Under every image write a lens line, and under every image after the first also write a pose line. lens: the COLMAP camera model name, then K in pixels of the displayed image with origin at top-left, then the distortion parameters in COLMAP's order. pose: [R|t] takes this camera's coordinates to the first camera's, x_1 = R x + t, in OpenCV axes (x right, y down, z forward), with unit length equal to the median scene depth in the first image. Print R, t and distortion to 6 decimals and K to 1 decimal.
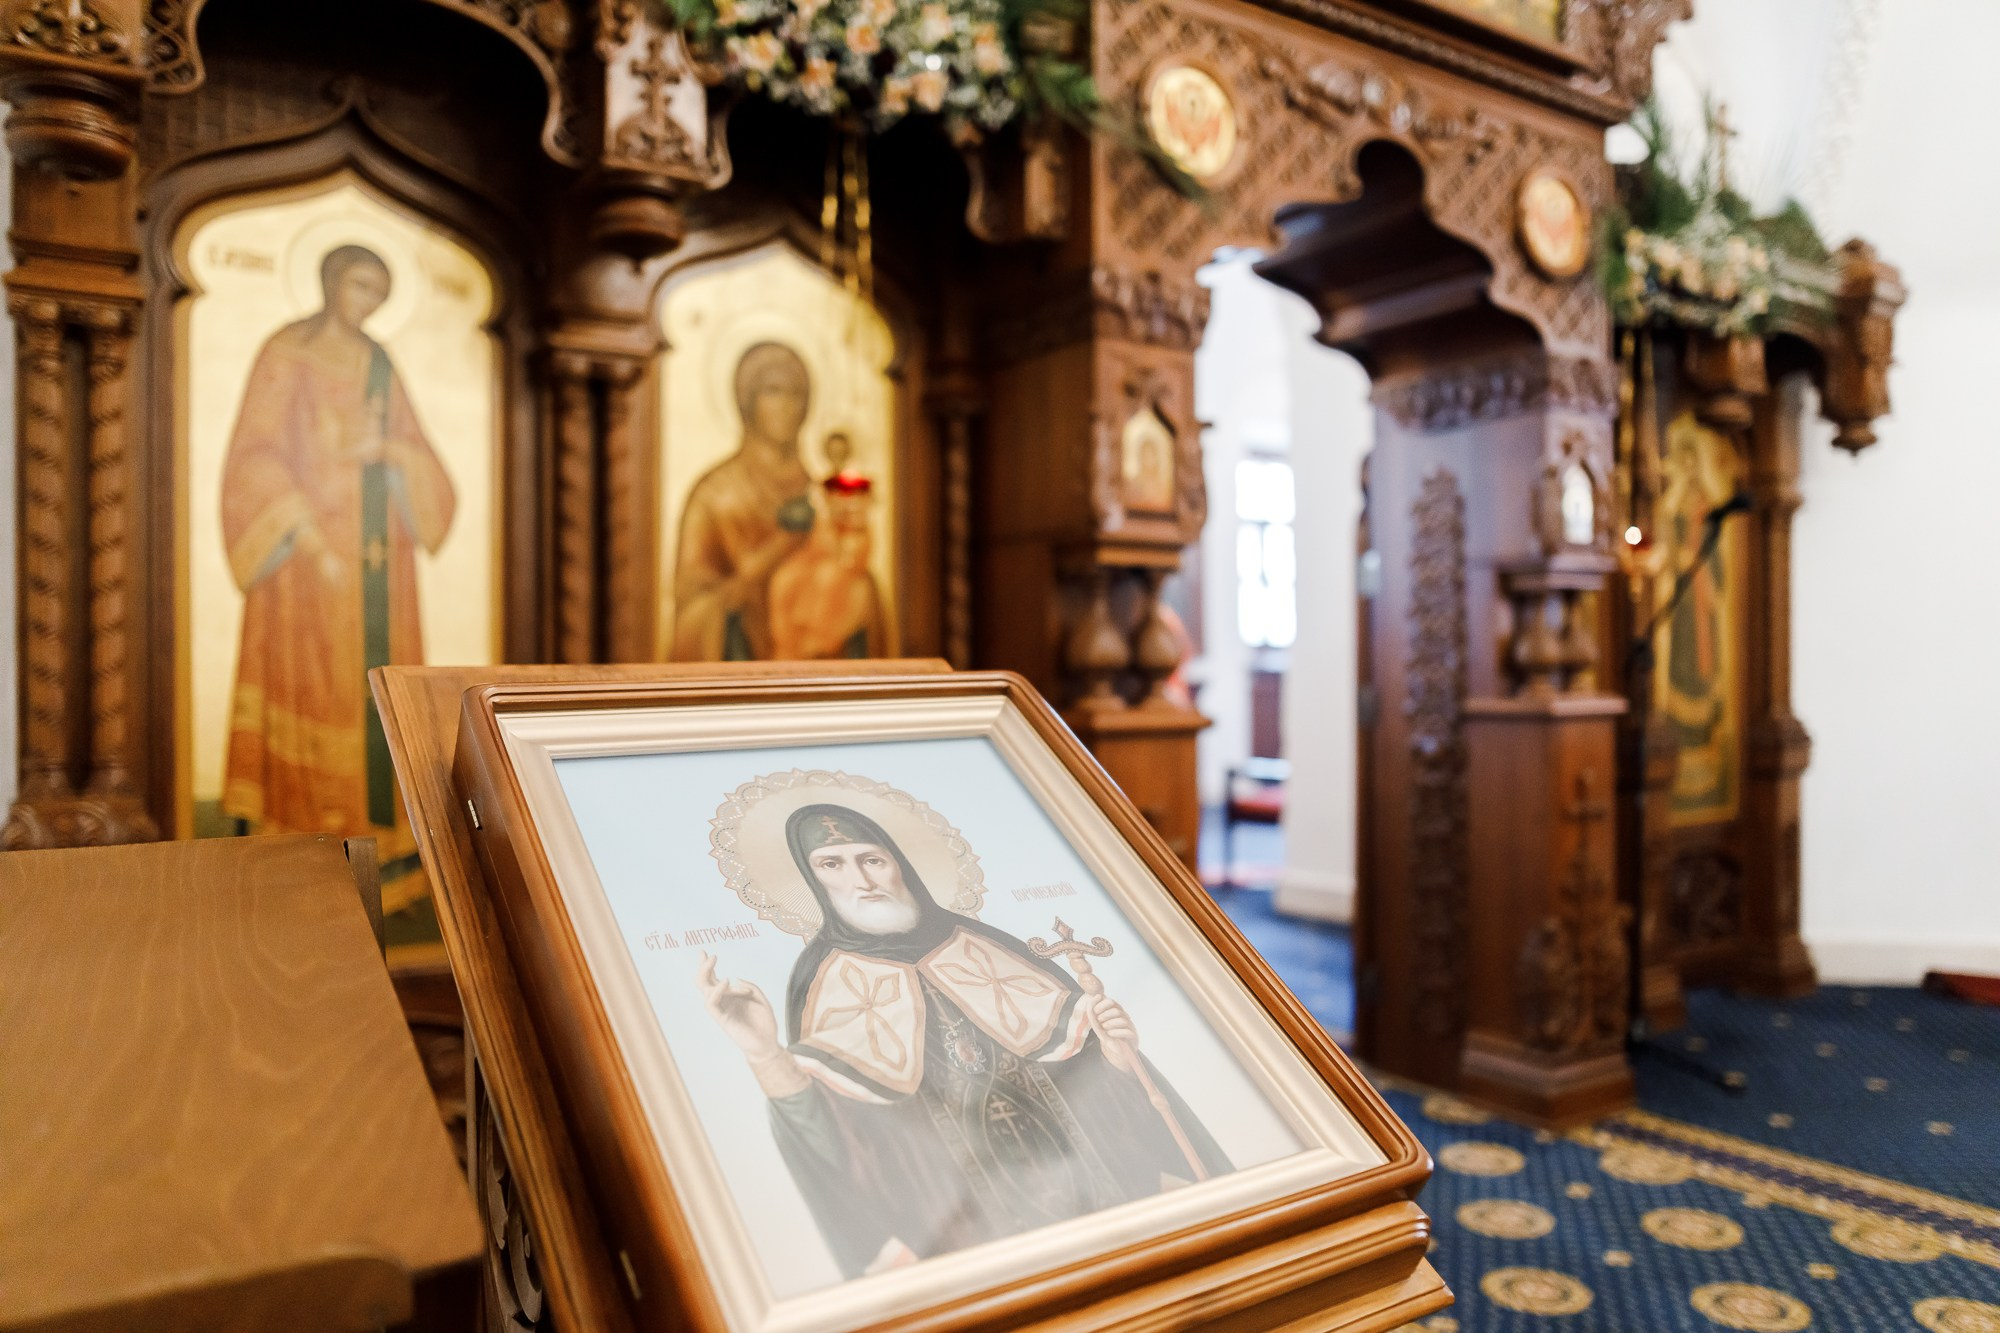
lens RADIAL K [[1403.9, 0, 996.4], [0, 1403.9, 671.7], [0, 0, 1]] dist [-0.053231, 0.001861]
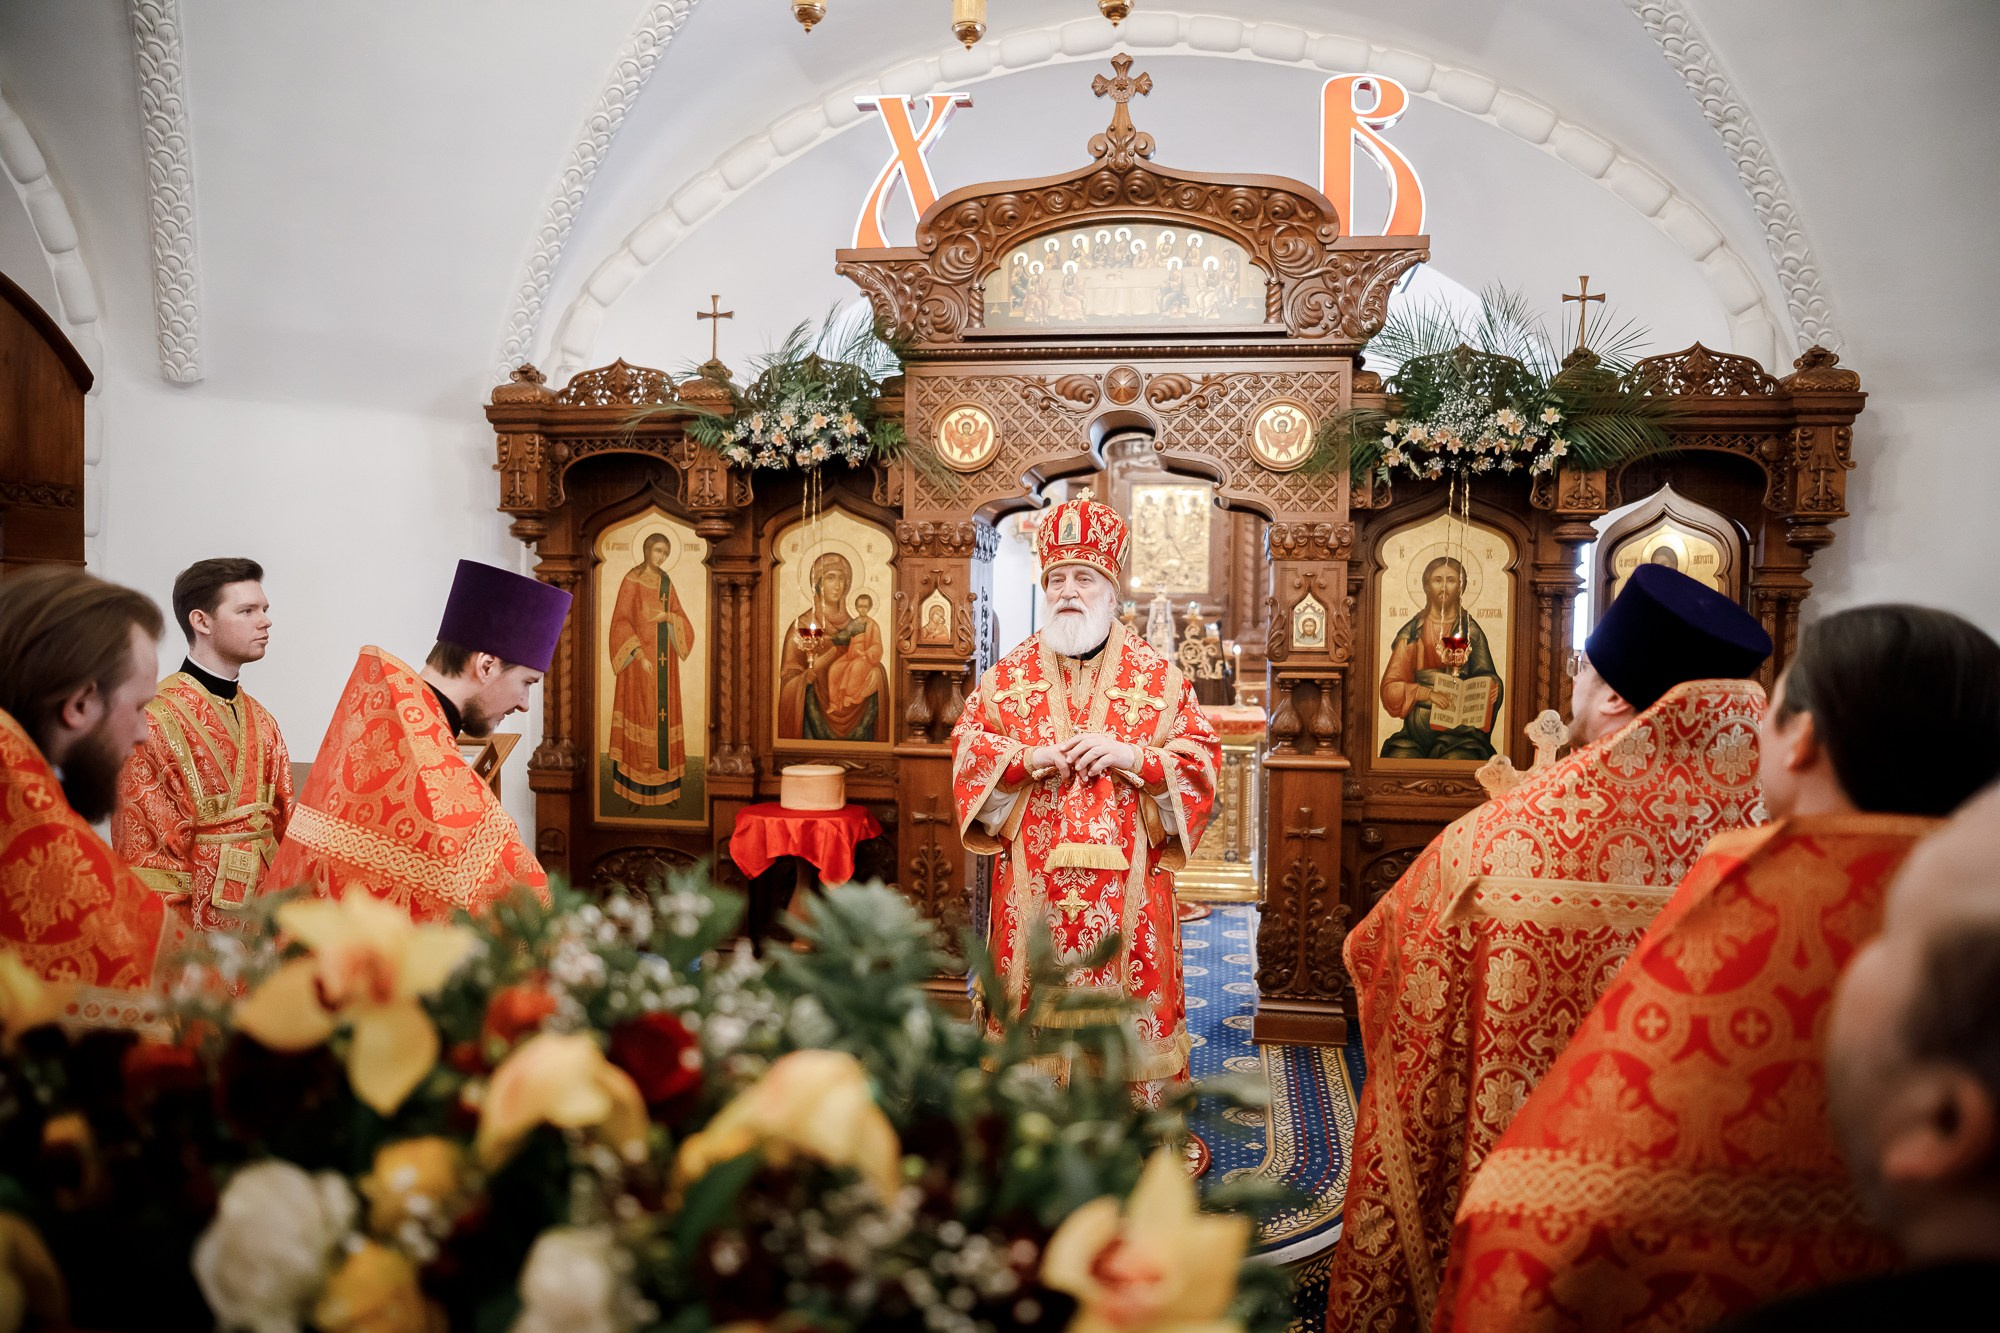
lens RADIAL K [[1296.6, 0, 992.2], [0, 1296.6, 658.3], [0, 0, 1]] dist [-0.031195, 0.005324]
pose [[0.747121, 0.032448, -0.663895, 1.381109], [-0.022597, 0.999470, 0.023421, -0.139400], [0.664303, -0.002496, 0.747459, -0.301922]]
